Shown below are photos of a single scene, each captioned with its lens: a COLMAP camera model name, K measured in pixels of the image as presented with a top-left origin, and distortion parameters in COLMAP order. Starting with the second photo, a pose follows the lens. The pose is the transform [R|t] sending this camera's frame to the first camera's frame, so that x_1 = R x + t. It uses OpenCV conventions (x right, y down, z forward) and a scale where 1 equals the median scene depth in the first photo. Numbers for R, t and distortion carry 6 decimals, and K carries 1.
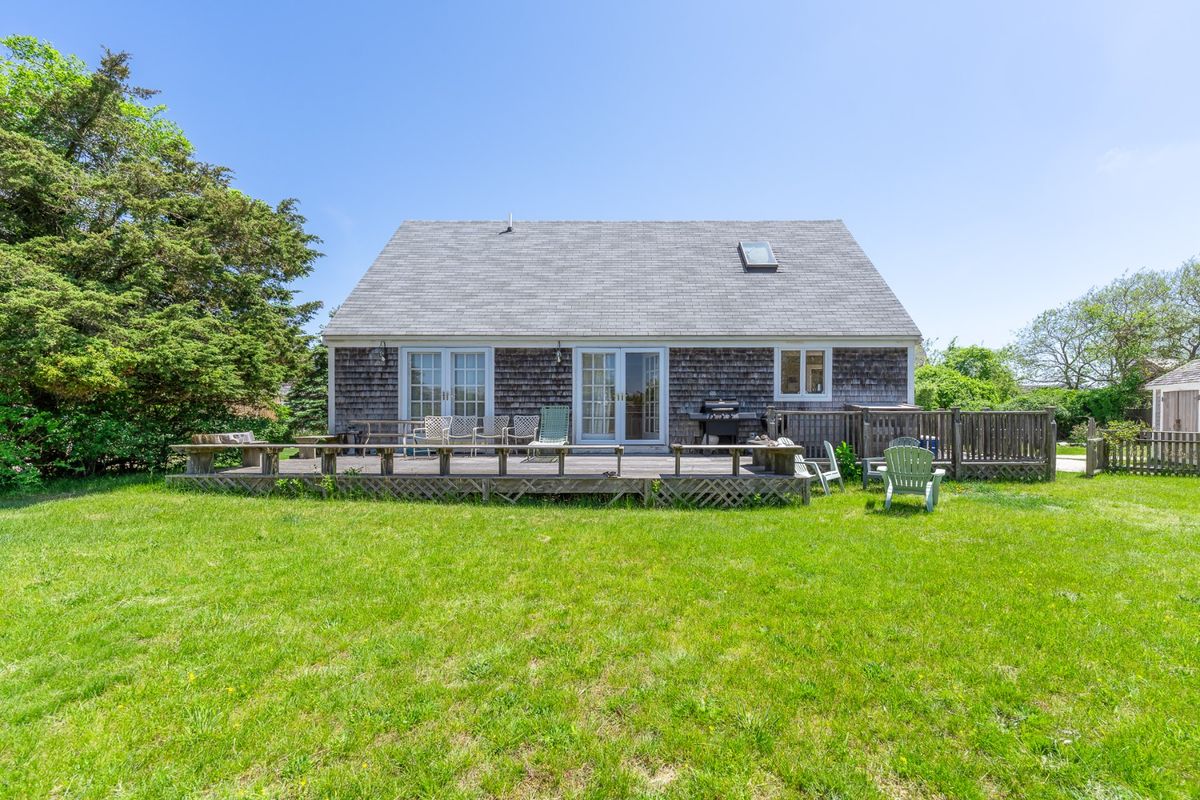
lens RADIAL K [[502.9, 0, 599.2], [0, 502.9, 396.2], [0, 0, 1]] dist [0.000847, -0.000213]
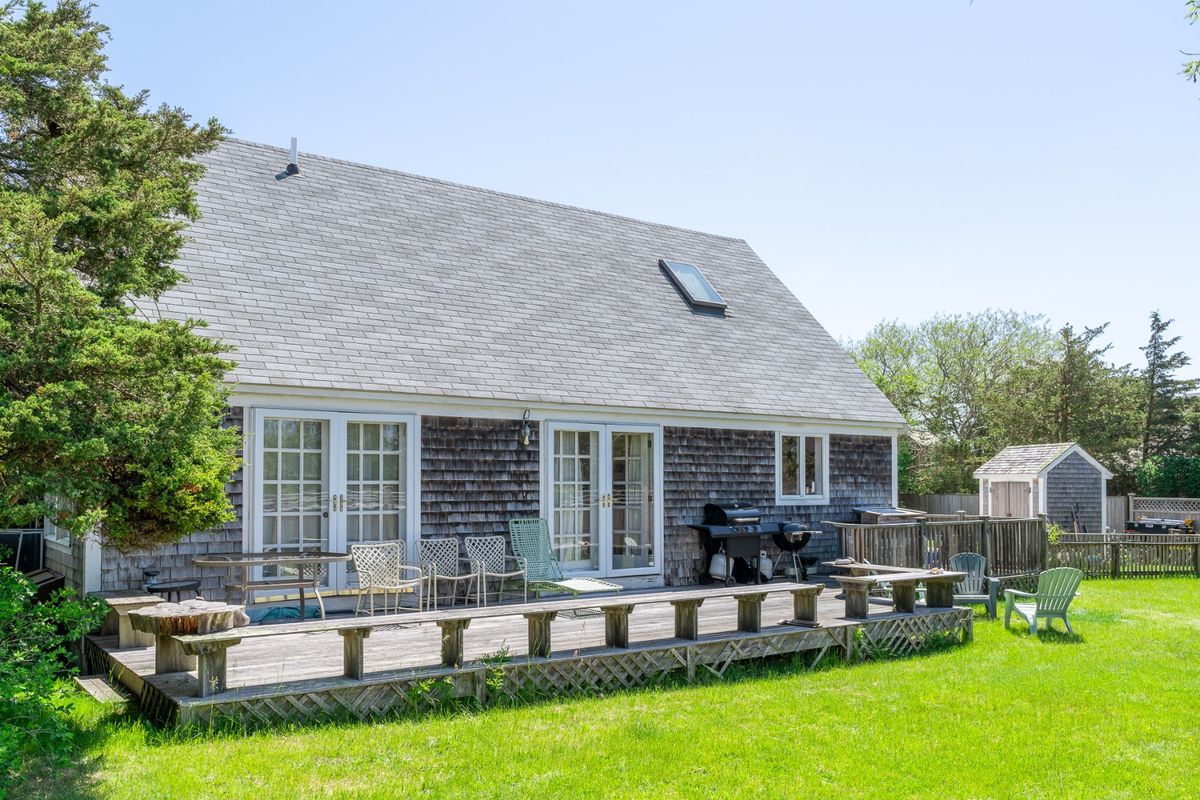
lens RADIAL K [[989.7, 0, 599.6], [0, 989.7, 403.6], [0, 0, 1]] dist [0.012151, 0.003350]
pose [[0.803795, 0.048134, 0.592955, -0.707242], [-0.017973, 0.998231, -0.056669, -0.050798], [-0.594634, 0.034894, 0.803239, -0.001490]]
